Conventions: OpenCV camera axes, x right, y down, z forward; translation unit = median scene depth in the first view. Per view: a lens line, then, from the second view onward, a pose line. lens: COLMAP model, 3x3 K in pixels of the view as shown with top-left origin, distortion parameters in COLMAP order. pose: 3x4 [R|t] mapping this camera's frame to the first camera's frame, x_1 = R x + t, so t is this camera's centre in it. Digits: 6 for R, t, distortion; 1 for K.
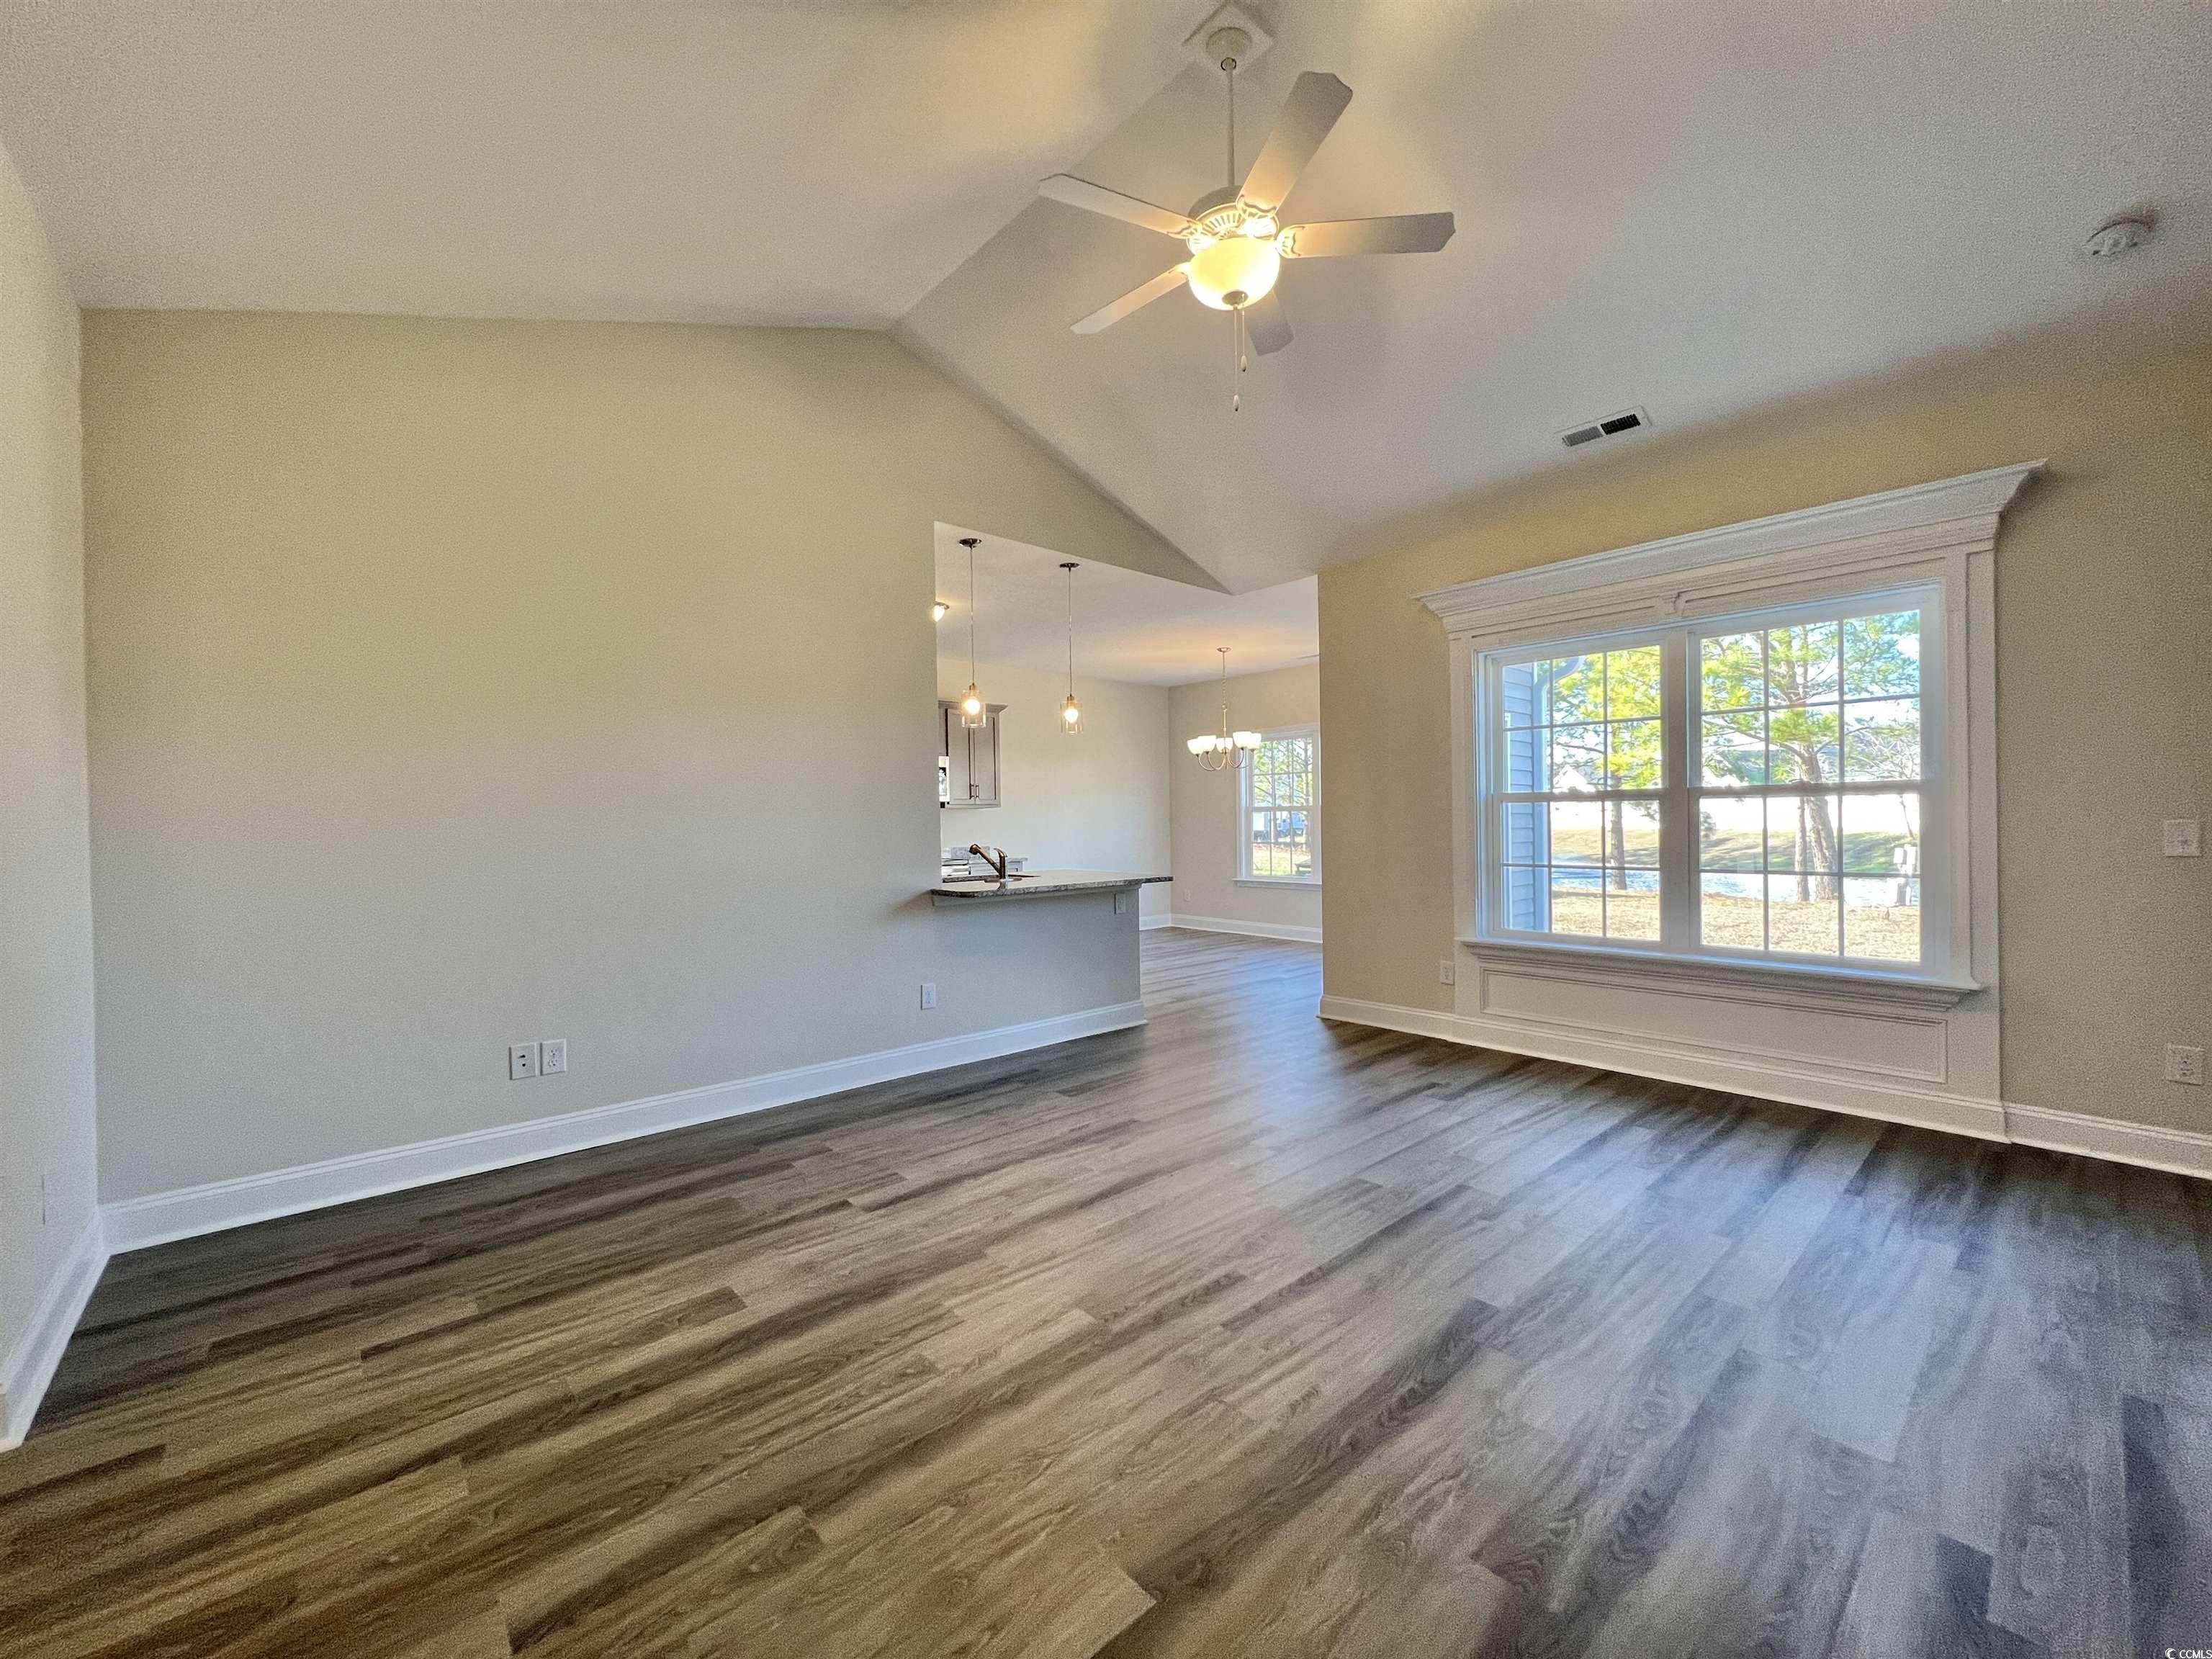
lens RADIAL K [[888.8, 0, 1098.0], [0, 888.8, 827.7], [0, 0, 1]] dist [0.000208, 0.000195]
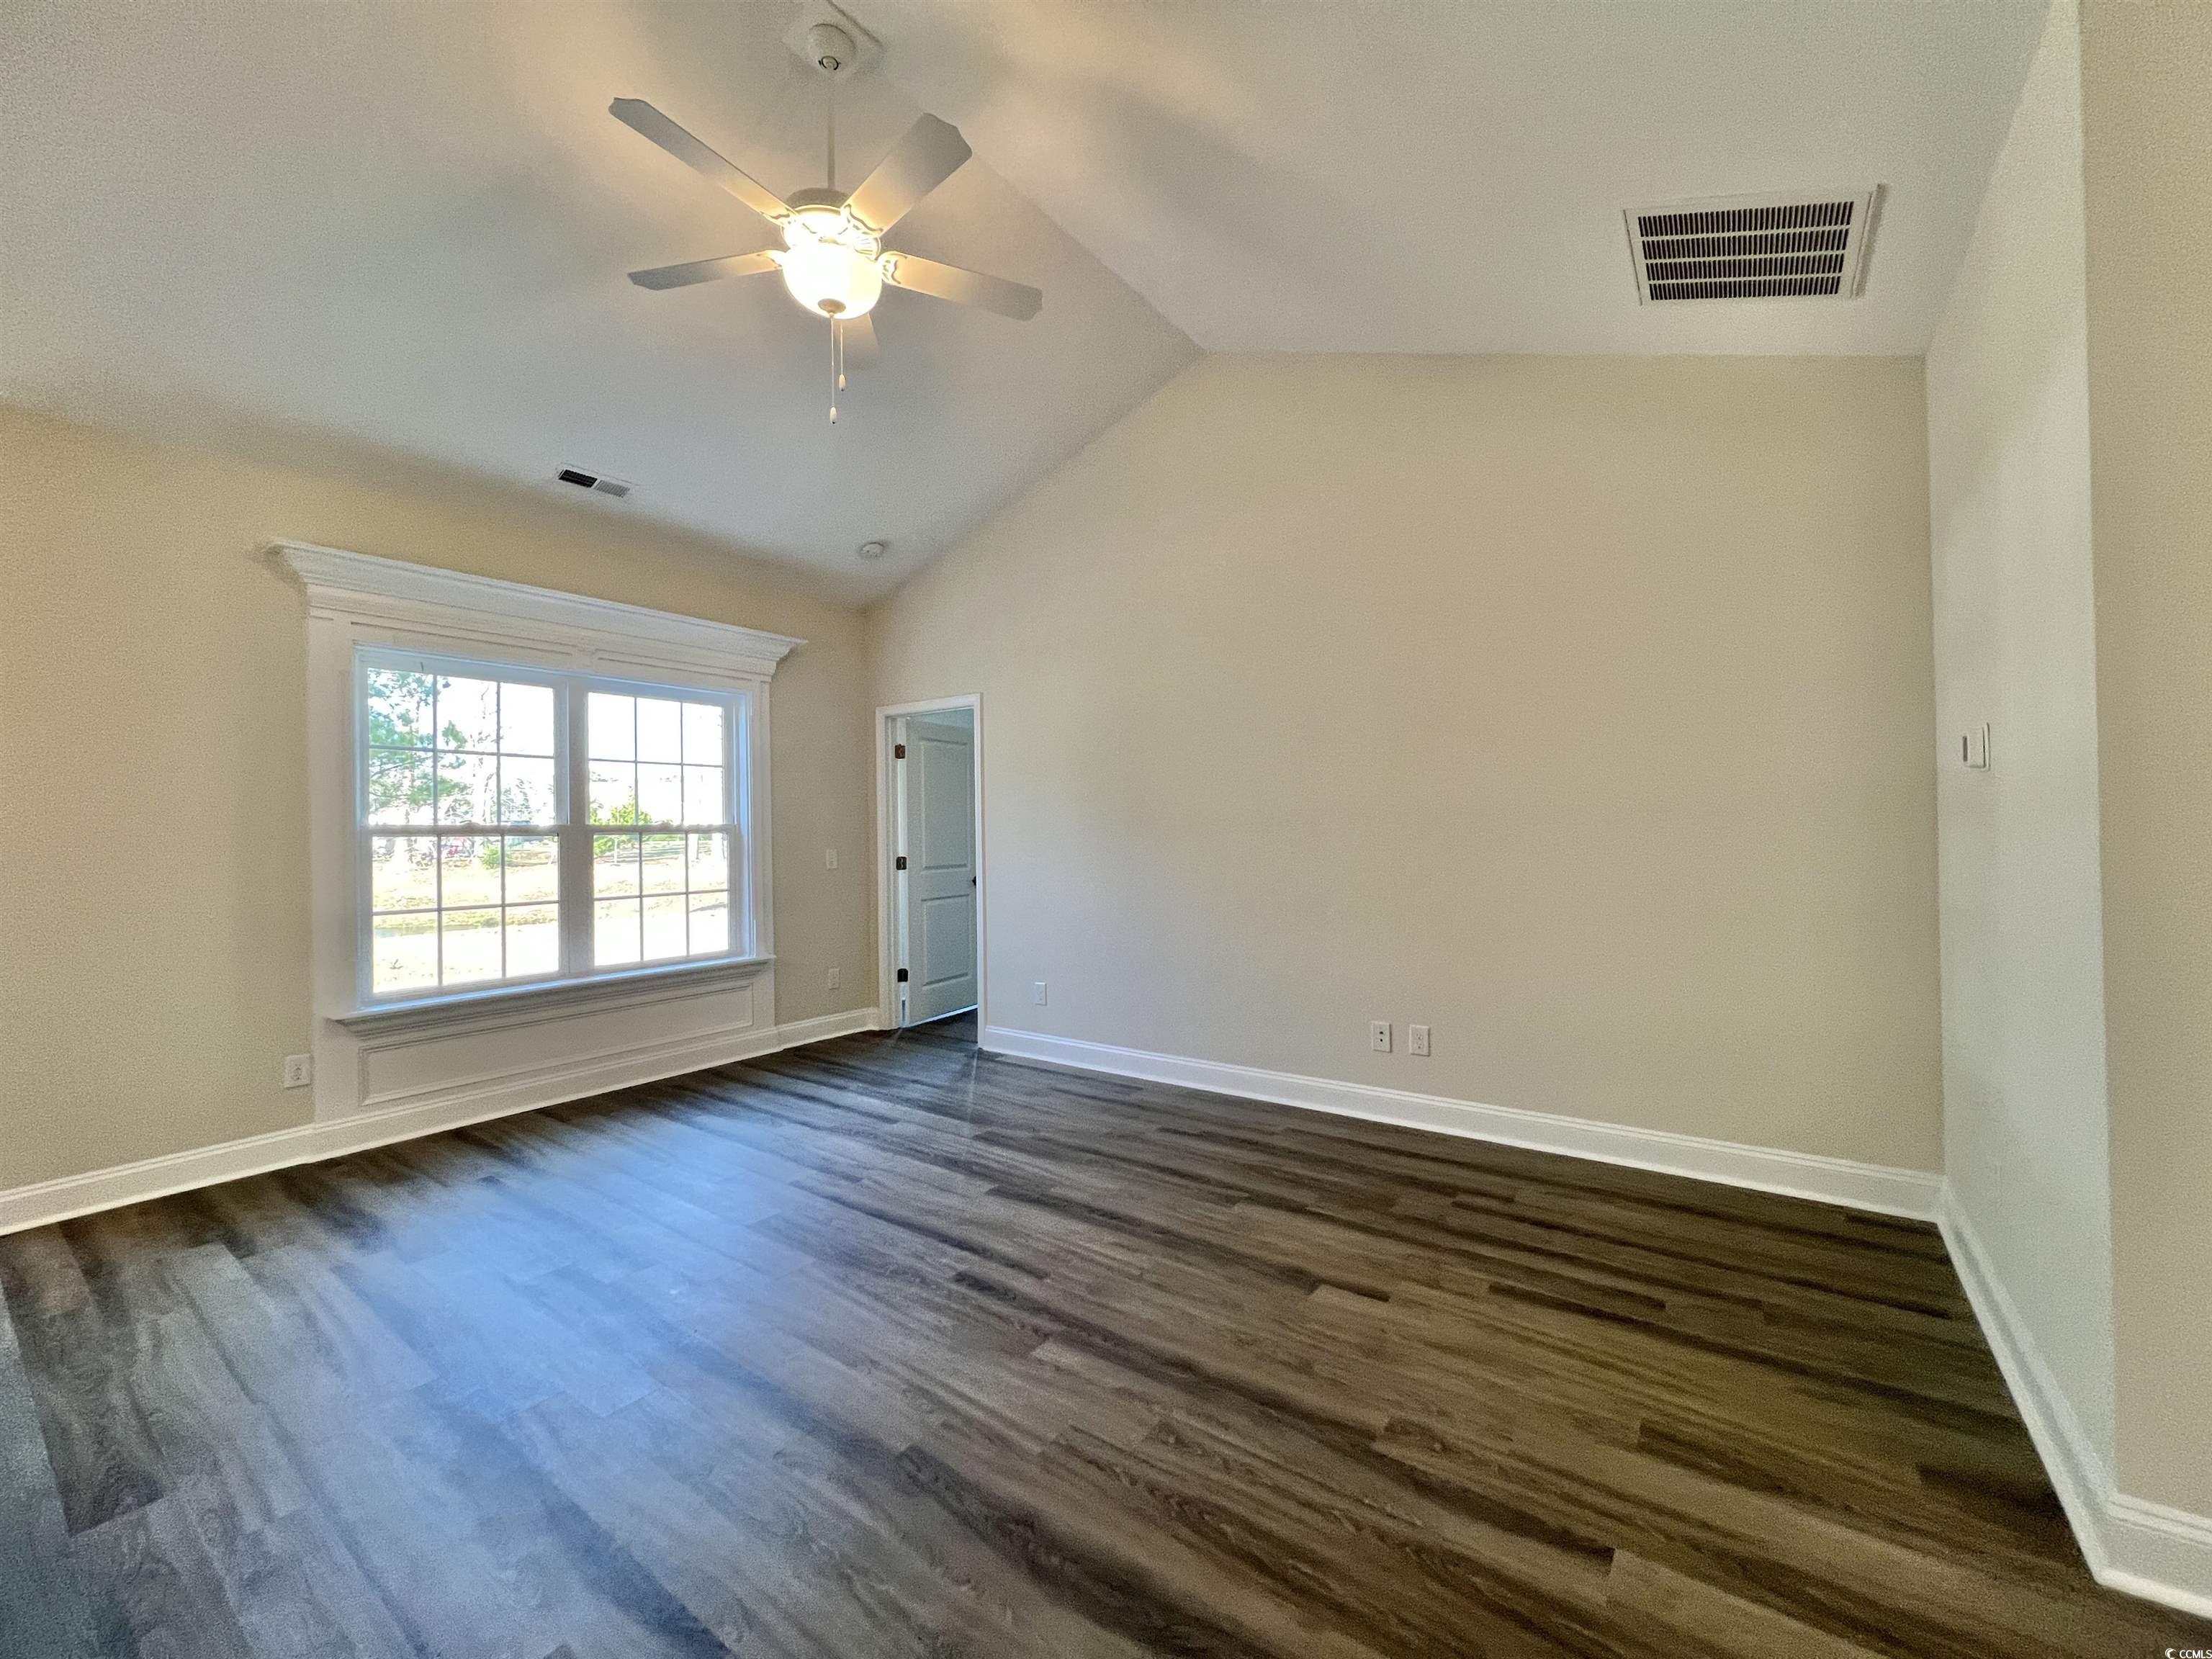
lens RADIAL K [[888.8, 0, 1098.0], [0, 888.8, 827.7], [0, 0, 1]] dist [0.000208, 0.000195]
pose [[-0.210335, 0.020800, 0.977408, -0.877311], [0.026600, 0.999525, -0.015546, -0.012617], [-0.977268, 0.022730, -0.210788, 0.986297]]
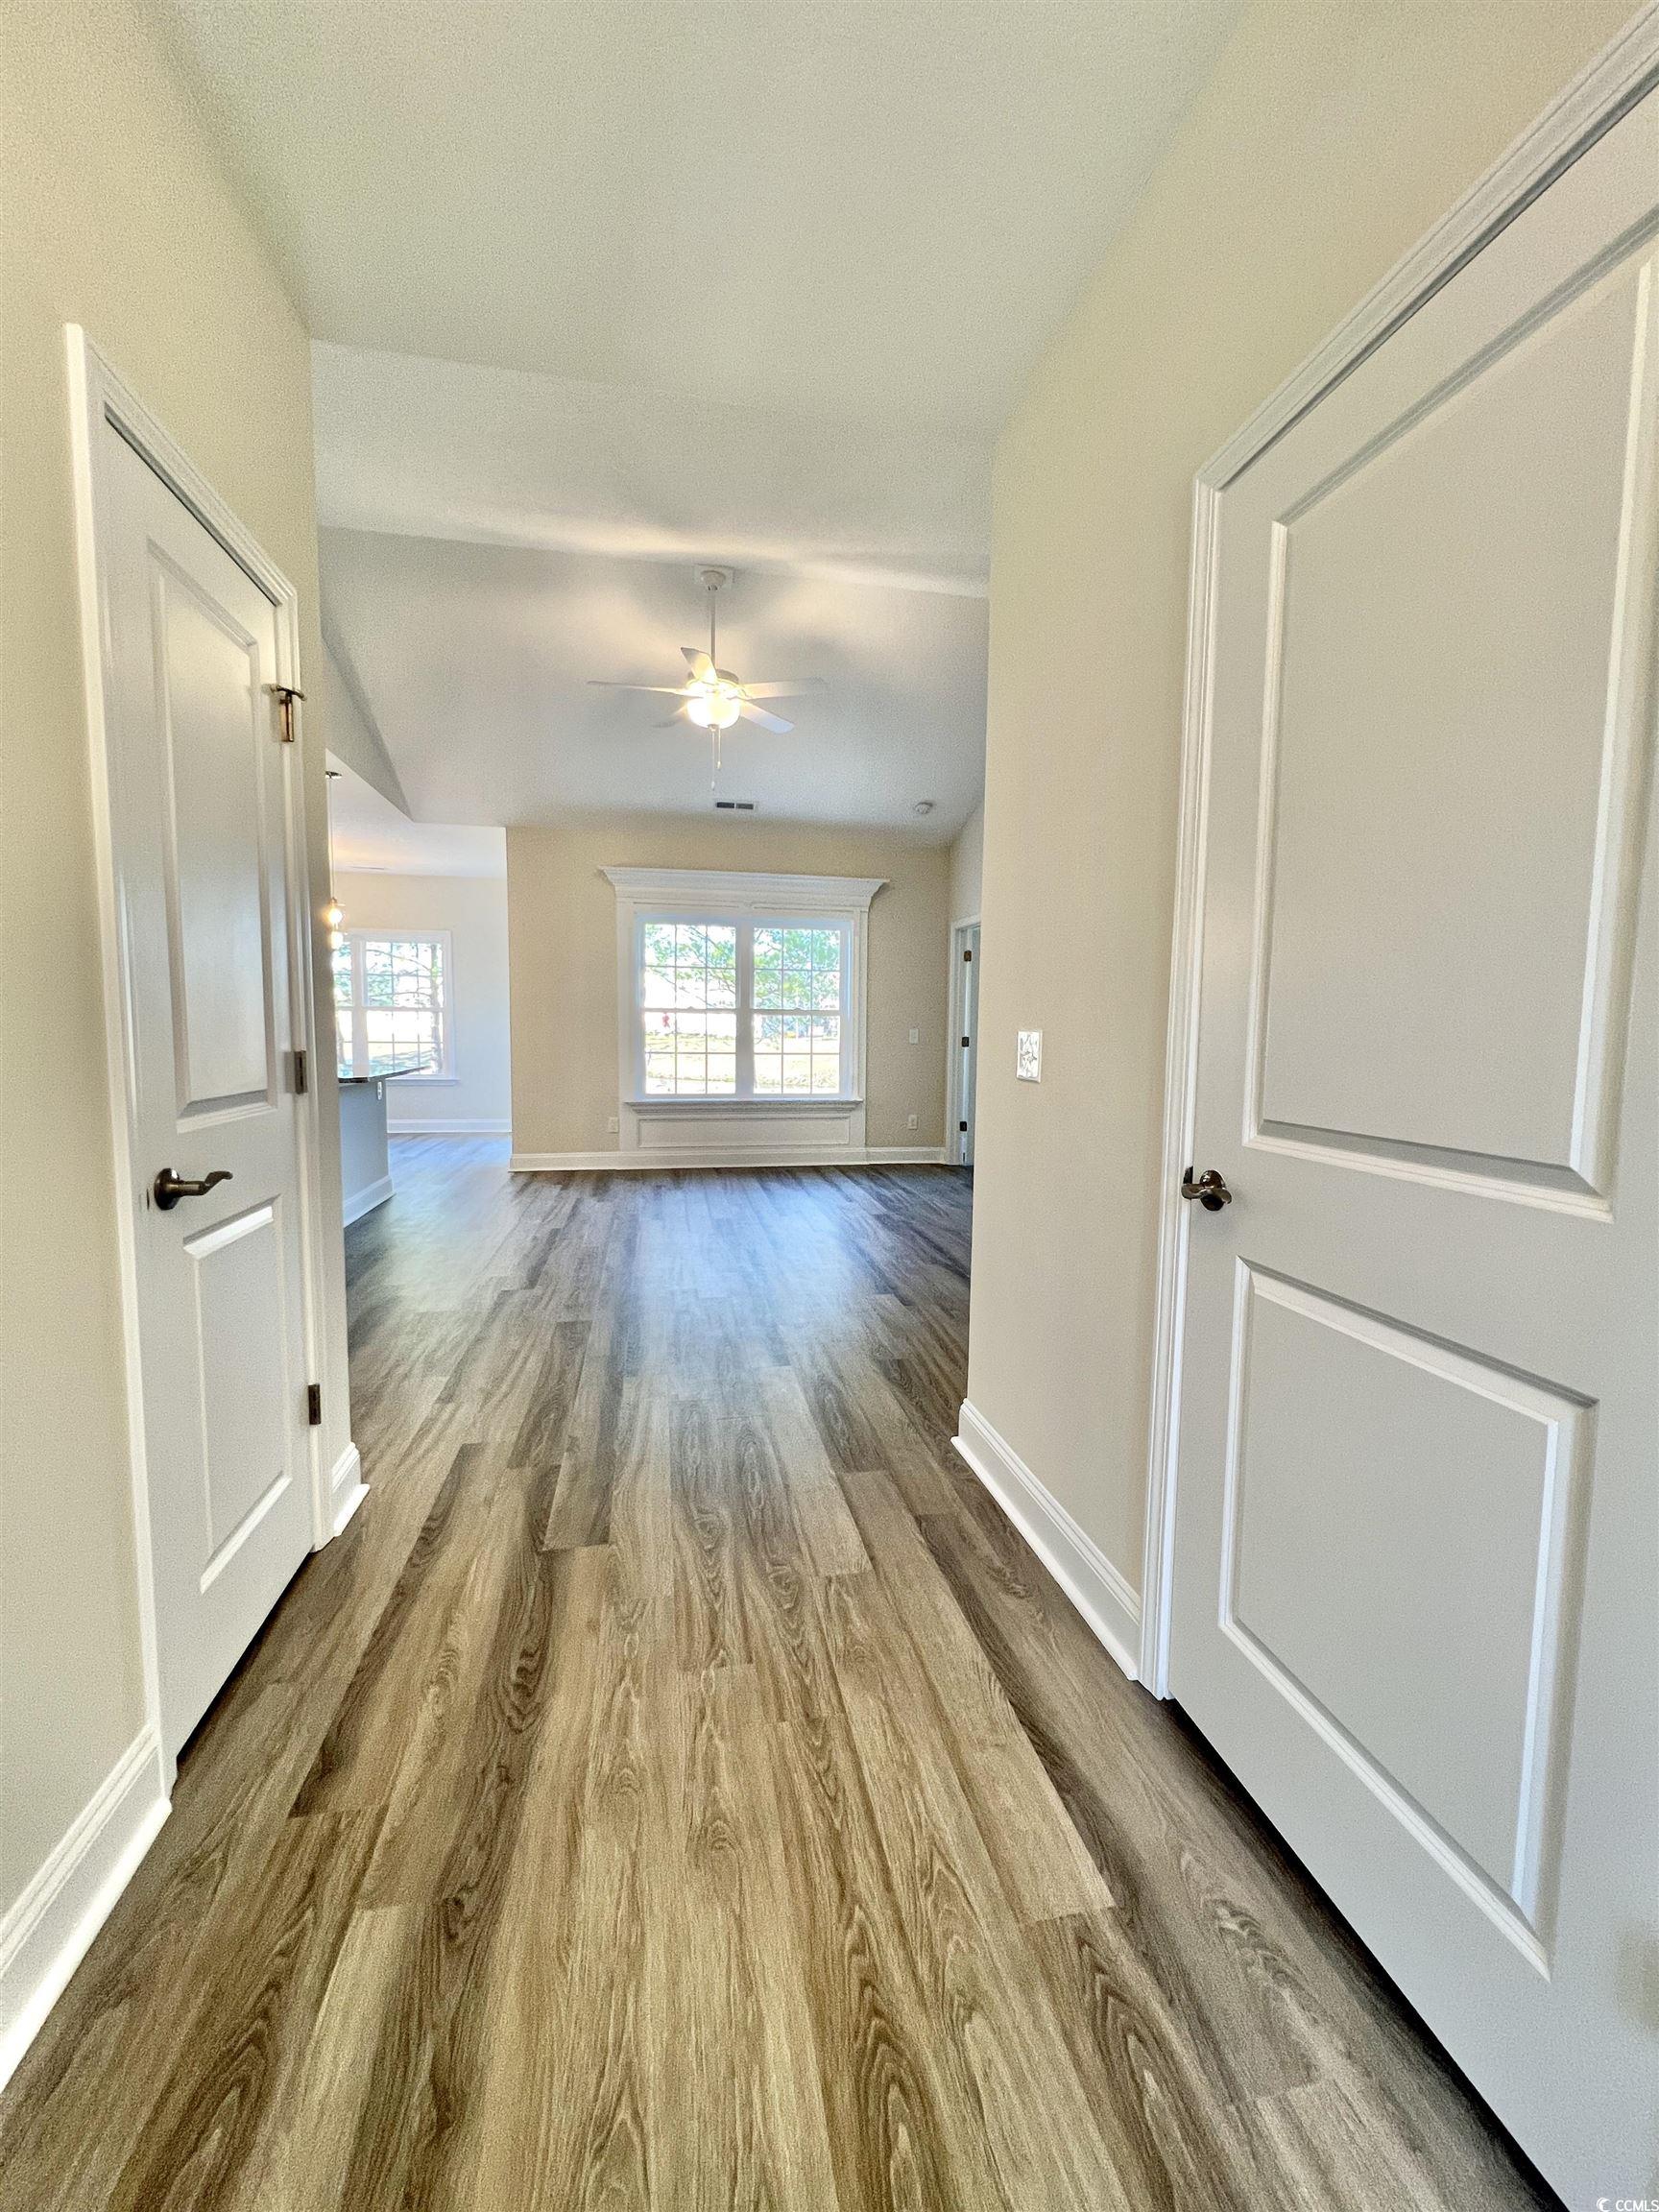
lens RADIAL K [[888.8, 0, 829.5], [0, 888.8, 1106.0], [0, 0, 1]] dist [0.000208, 0.000195]
pose [[0.509034, -0.058822, 0.858734, -1.368271], [-0.011692, 0.997098, 0.075231, 0.025832], [-0.860667, -0.048336, 0.506868, -0.142787]]
